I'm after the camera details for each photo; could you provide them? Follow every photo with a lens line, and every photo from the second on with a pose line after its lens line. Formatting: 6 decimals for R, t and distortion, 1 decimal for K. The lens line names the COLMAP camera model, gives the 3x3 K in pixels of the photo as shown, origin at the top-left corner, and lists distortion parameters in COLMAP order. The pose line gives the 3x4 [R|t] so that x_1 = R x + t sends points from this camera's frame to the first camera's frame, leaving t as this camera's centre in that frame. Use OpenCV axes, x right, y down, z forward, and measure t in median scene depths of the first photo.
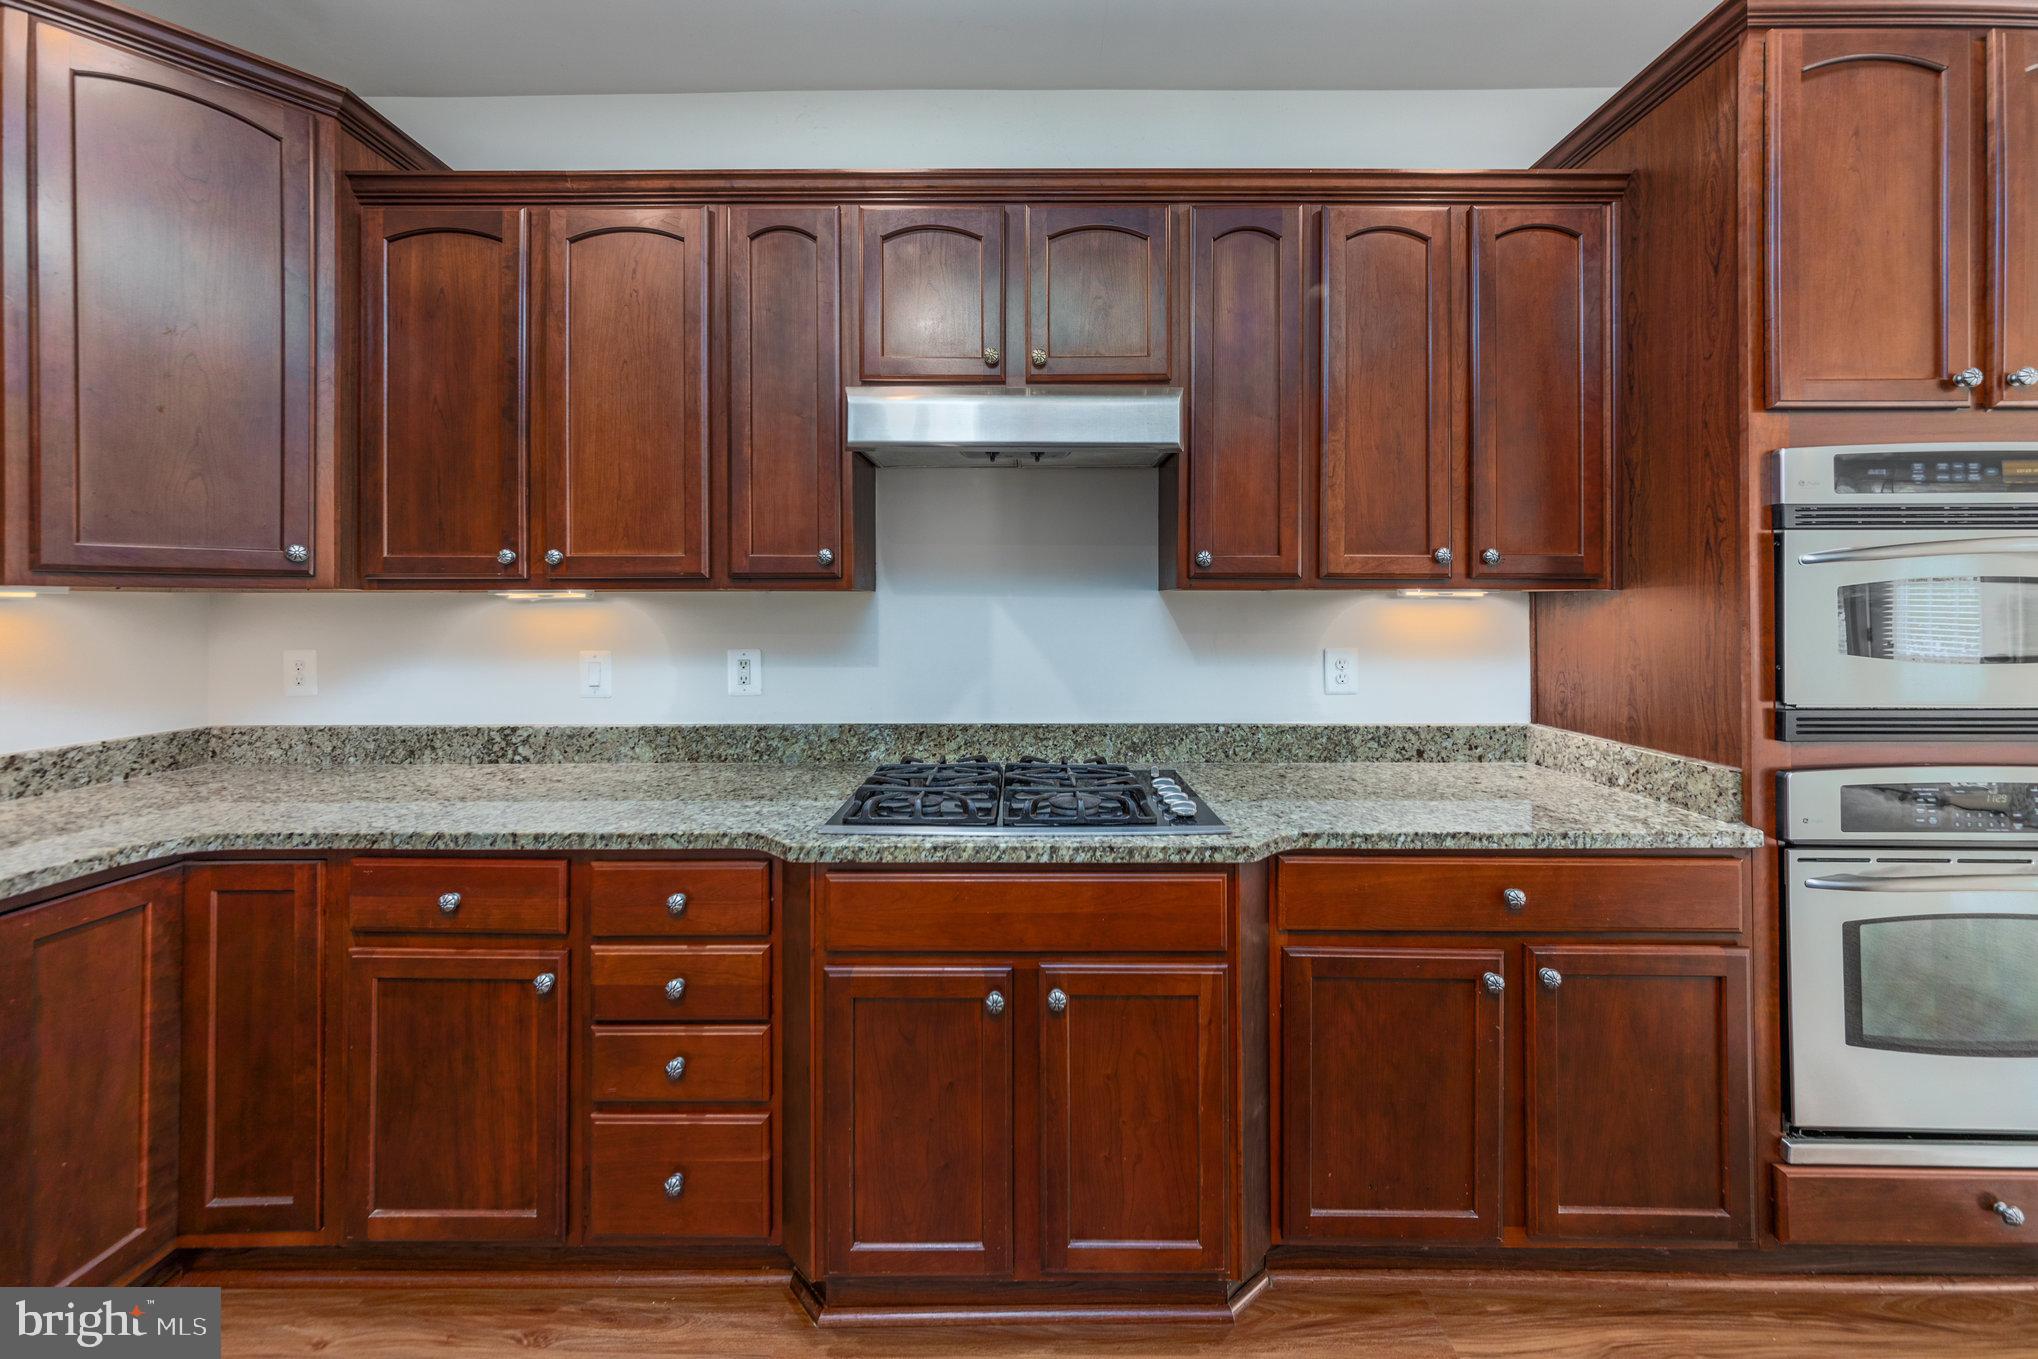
lens RADIAL K [[736.7, 0, 1017.4], [0, 736.7, 605.1], [0, 0, 1]] dist [0.000061, 0.000034]
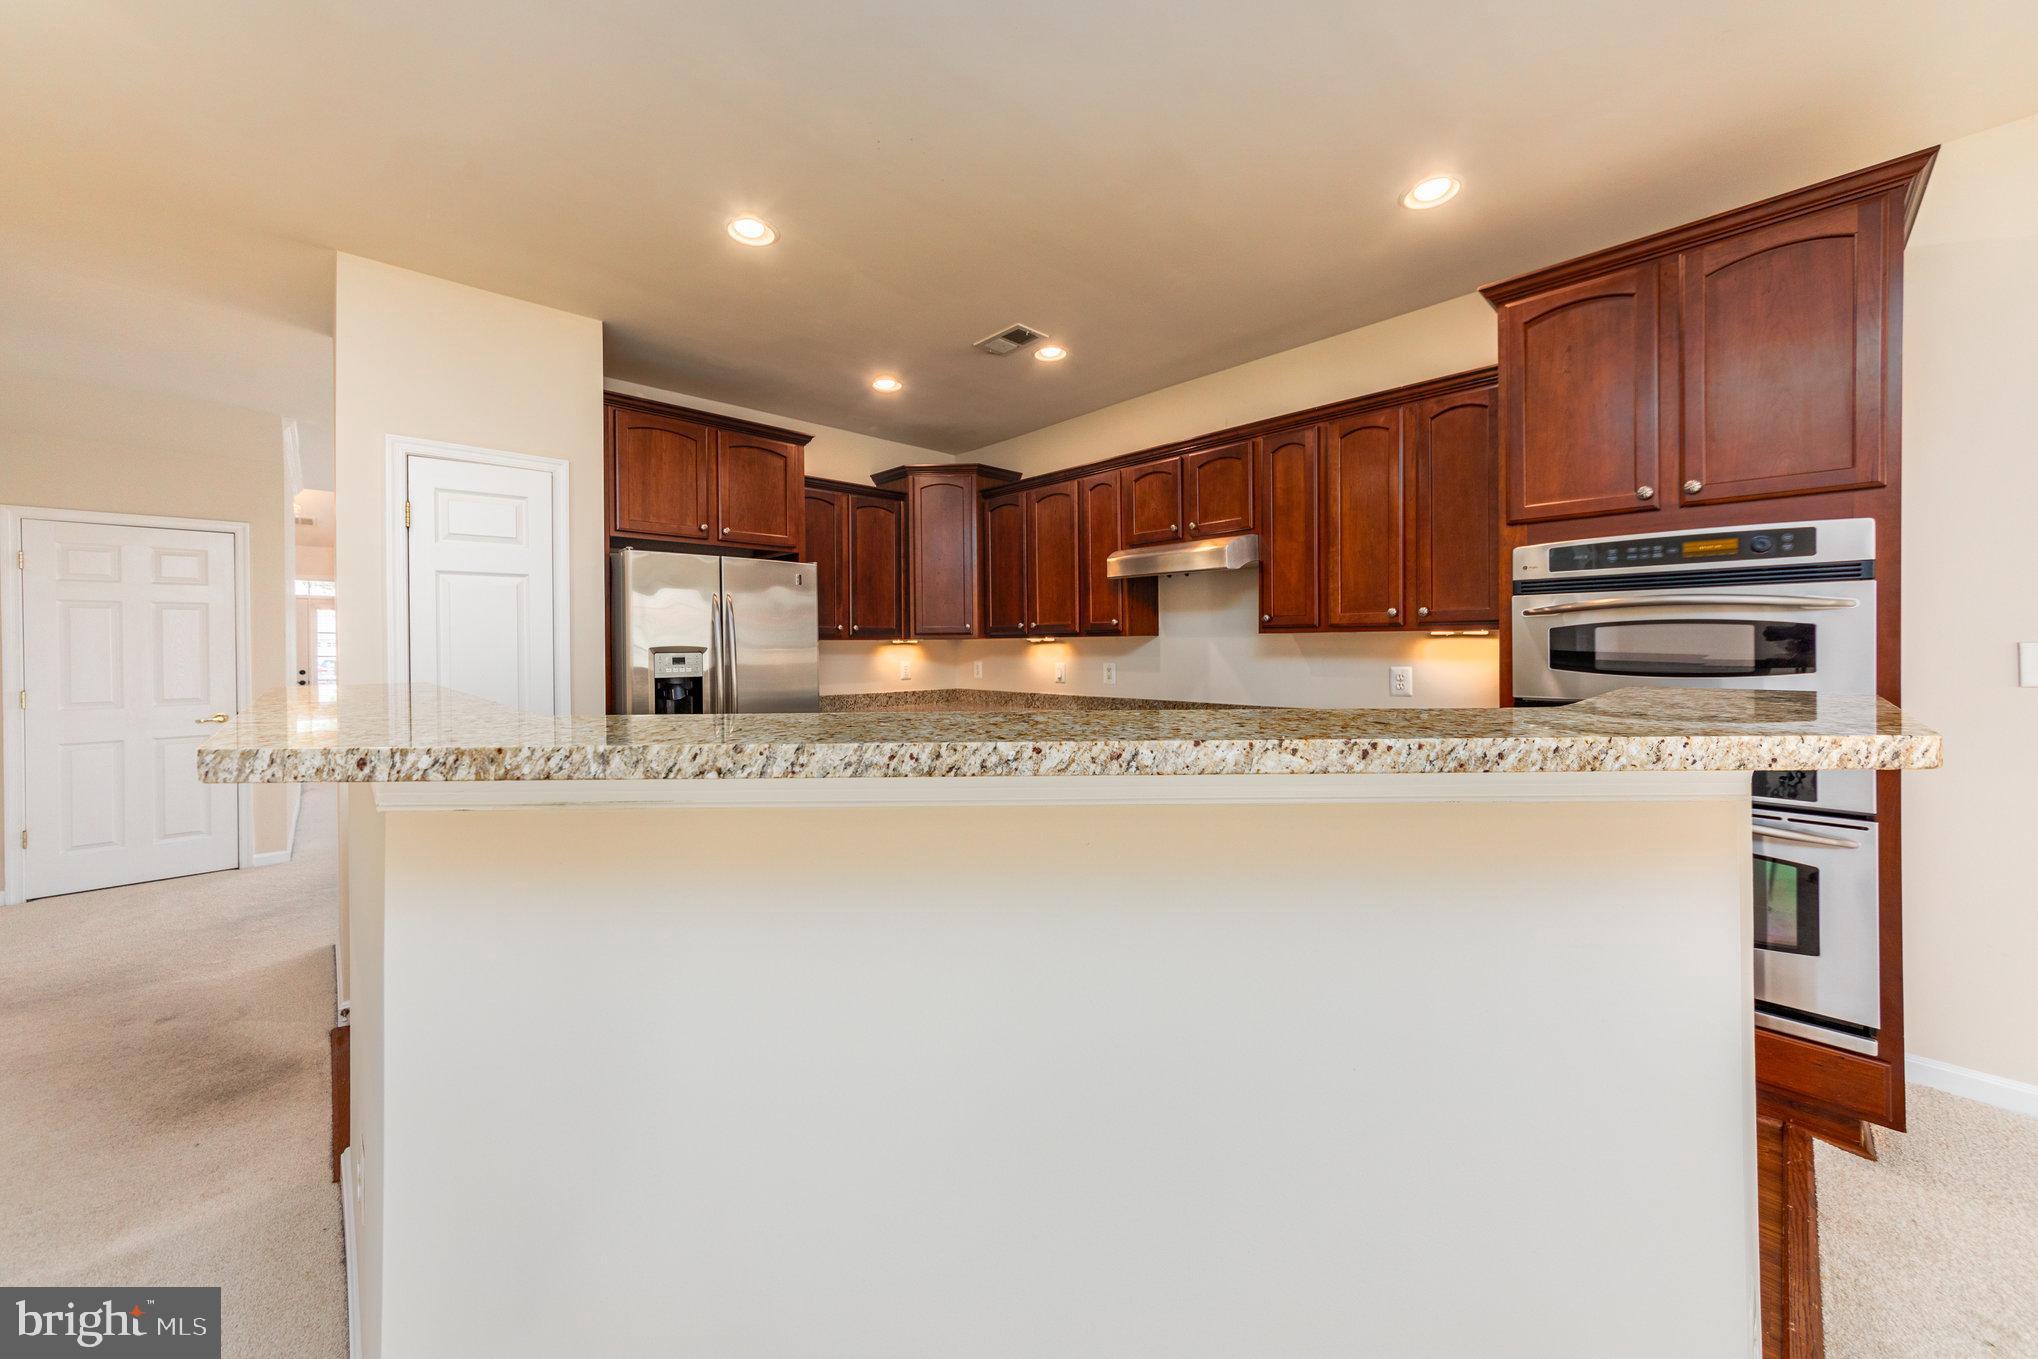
lens RADIAL K [[728.4, 0, 1022.3], [0, 728.4, 646.0], [0, 0, 1]] dist [0.000138, -0.000004]
pose [[0.694368, -0.003982, -0.719609, 1.194430], [0.012630, 0.999898, 0.006654, -0.008732], [0.719510, -0.013709, 0.694347, -0.819270]]
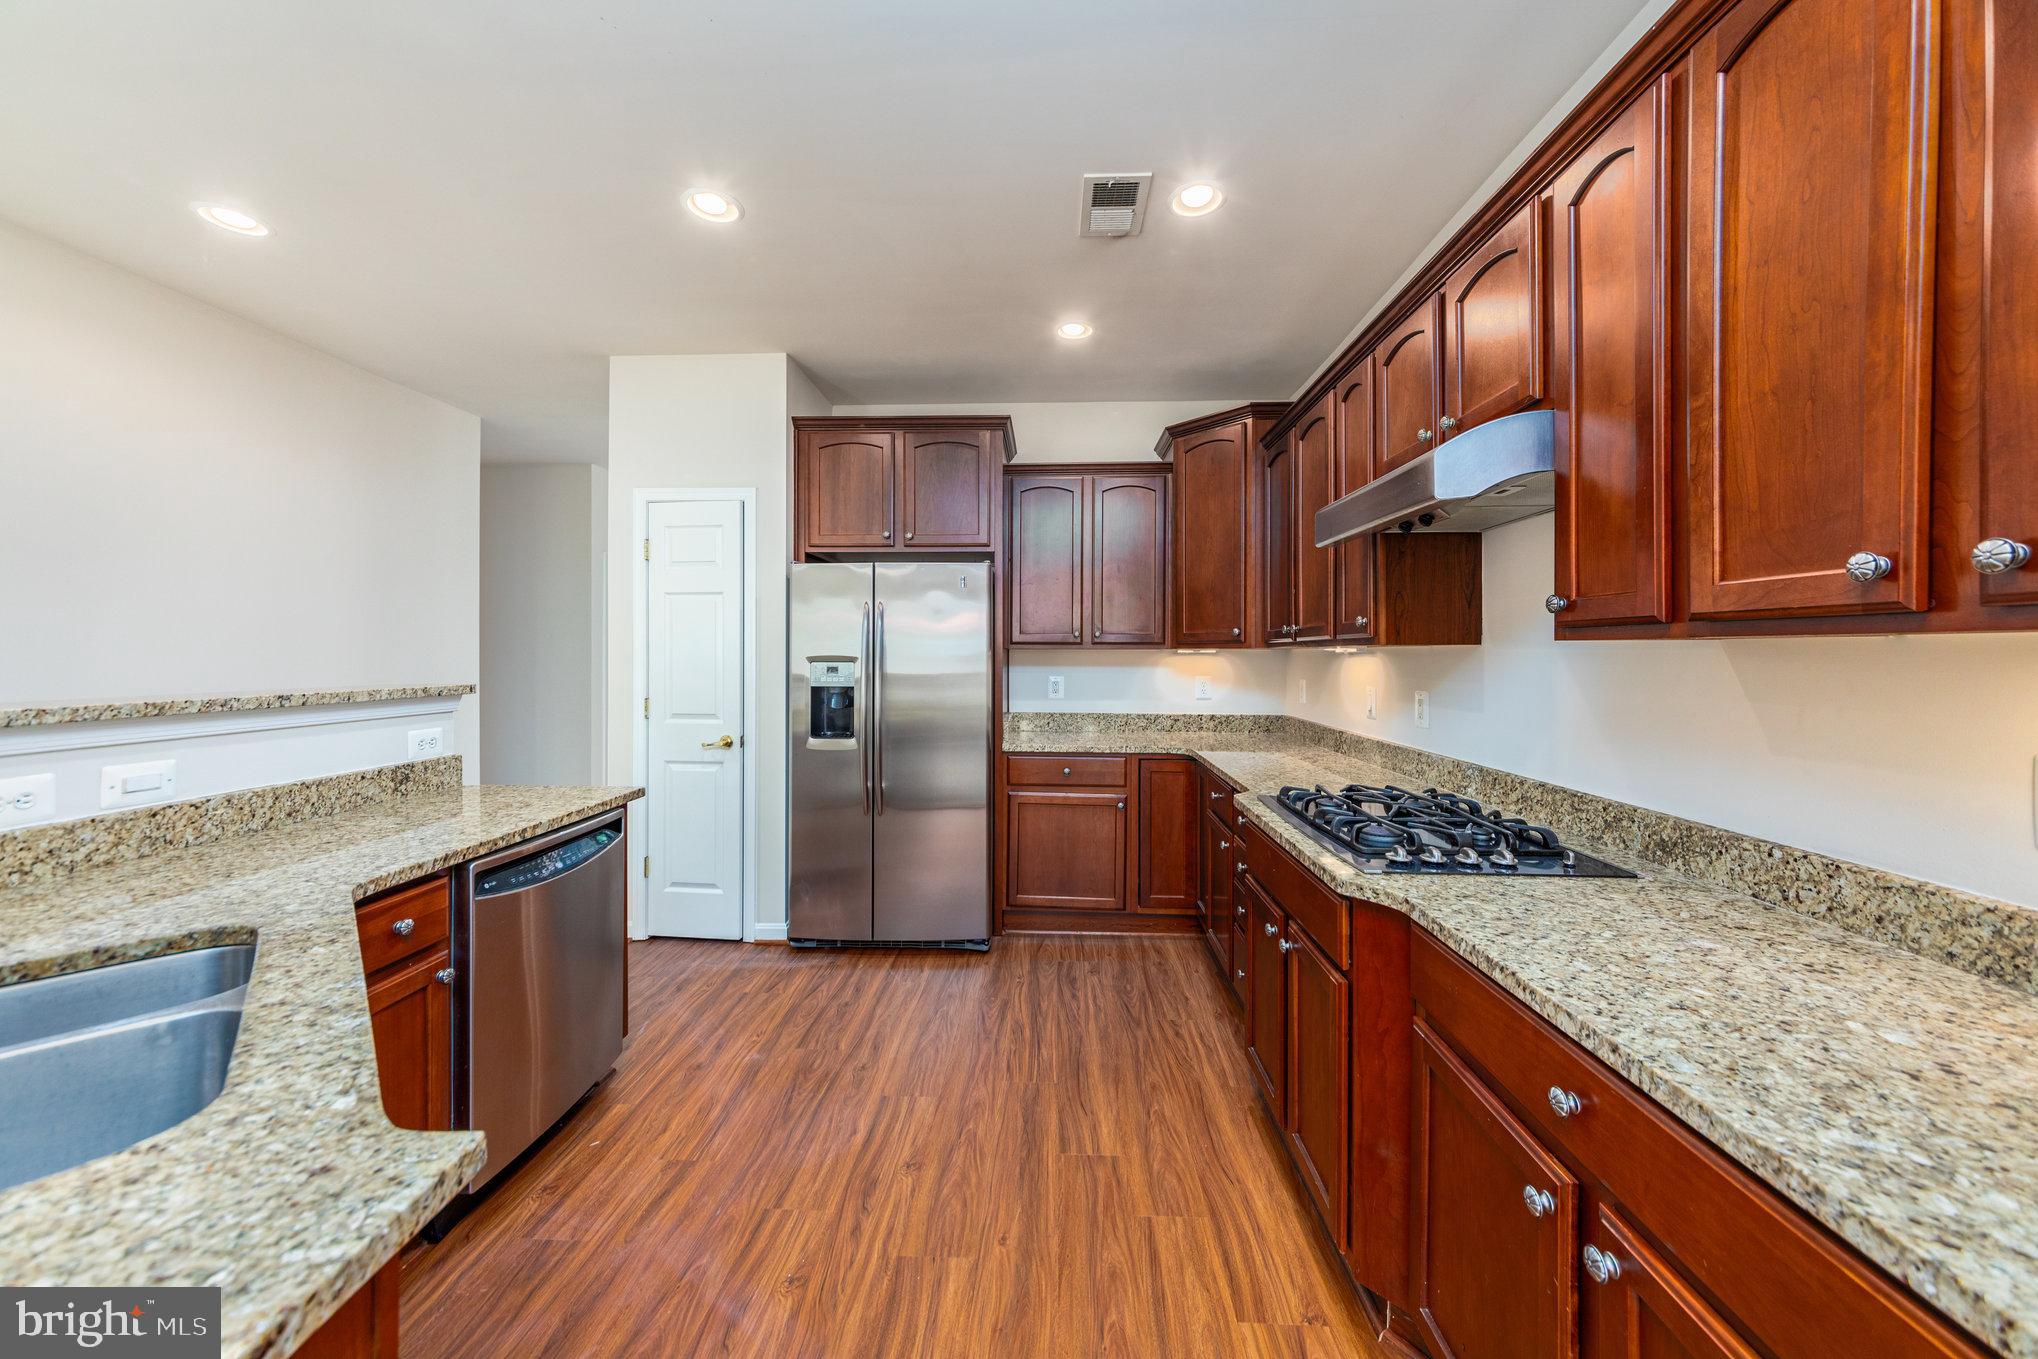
lens RADIAL K [[723.1, 0, 1022.7], [0, 723.1, 657.8], [0, 0, 1]] dist [0.000431, -0.000023]
pose [[-0.041462, 0.006404, -0.999120, 1.081852], [0.004835, 0.999969, 0.006209, -0.009763], [0.999128, -0.004573, -0.041492, 0.433424]]
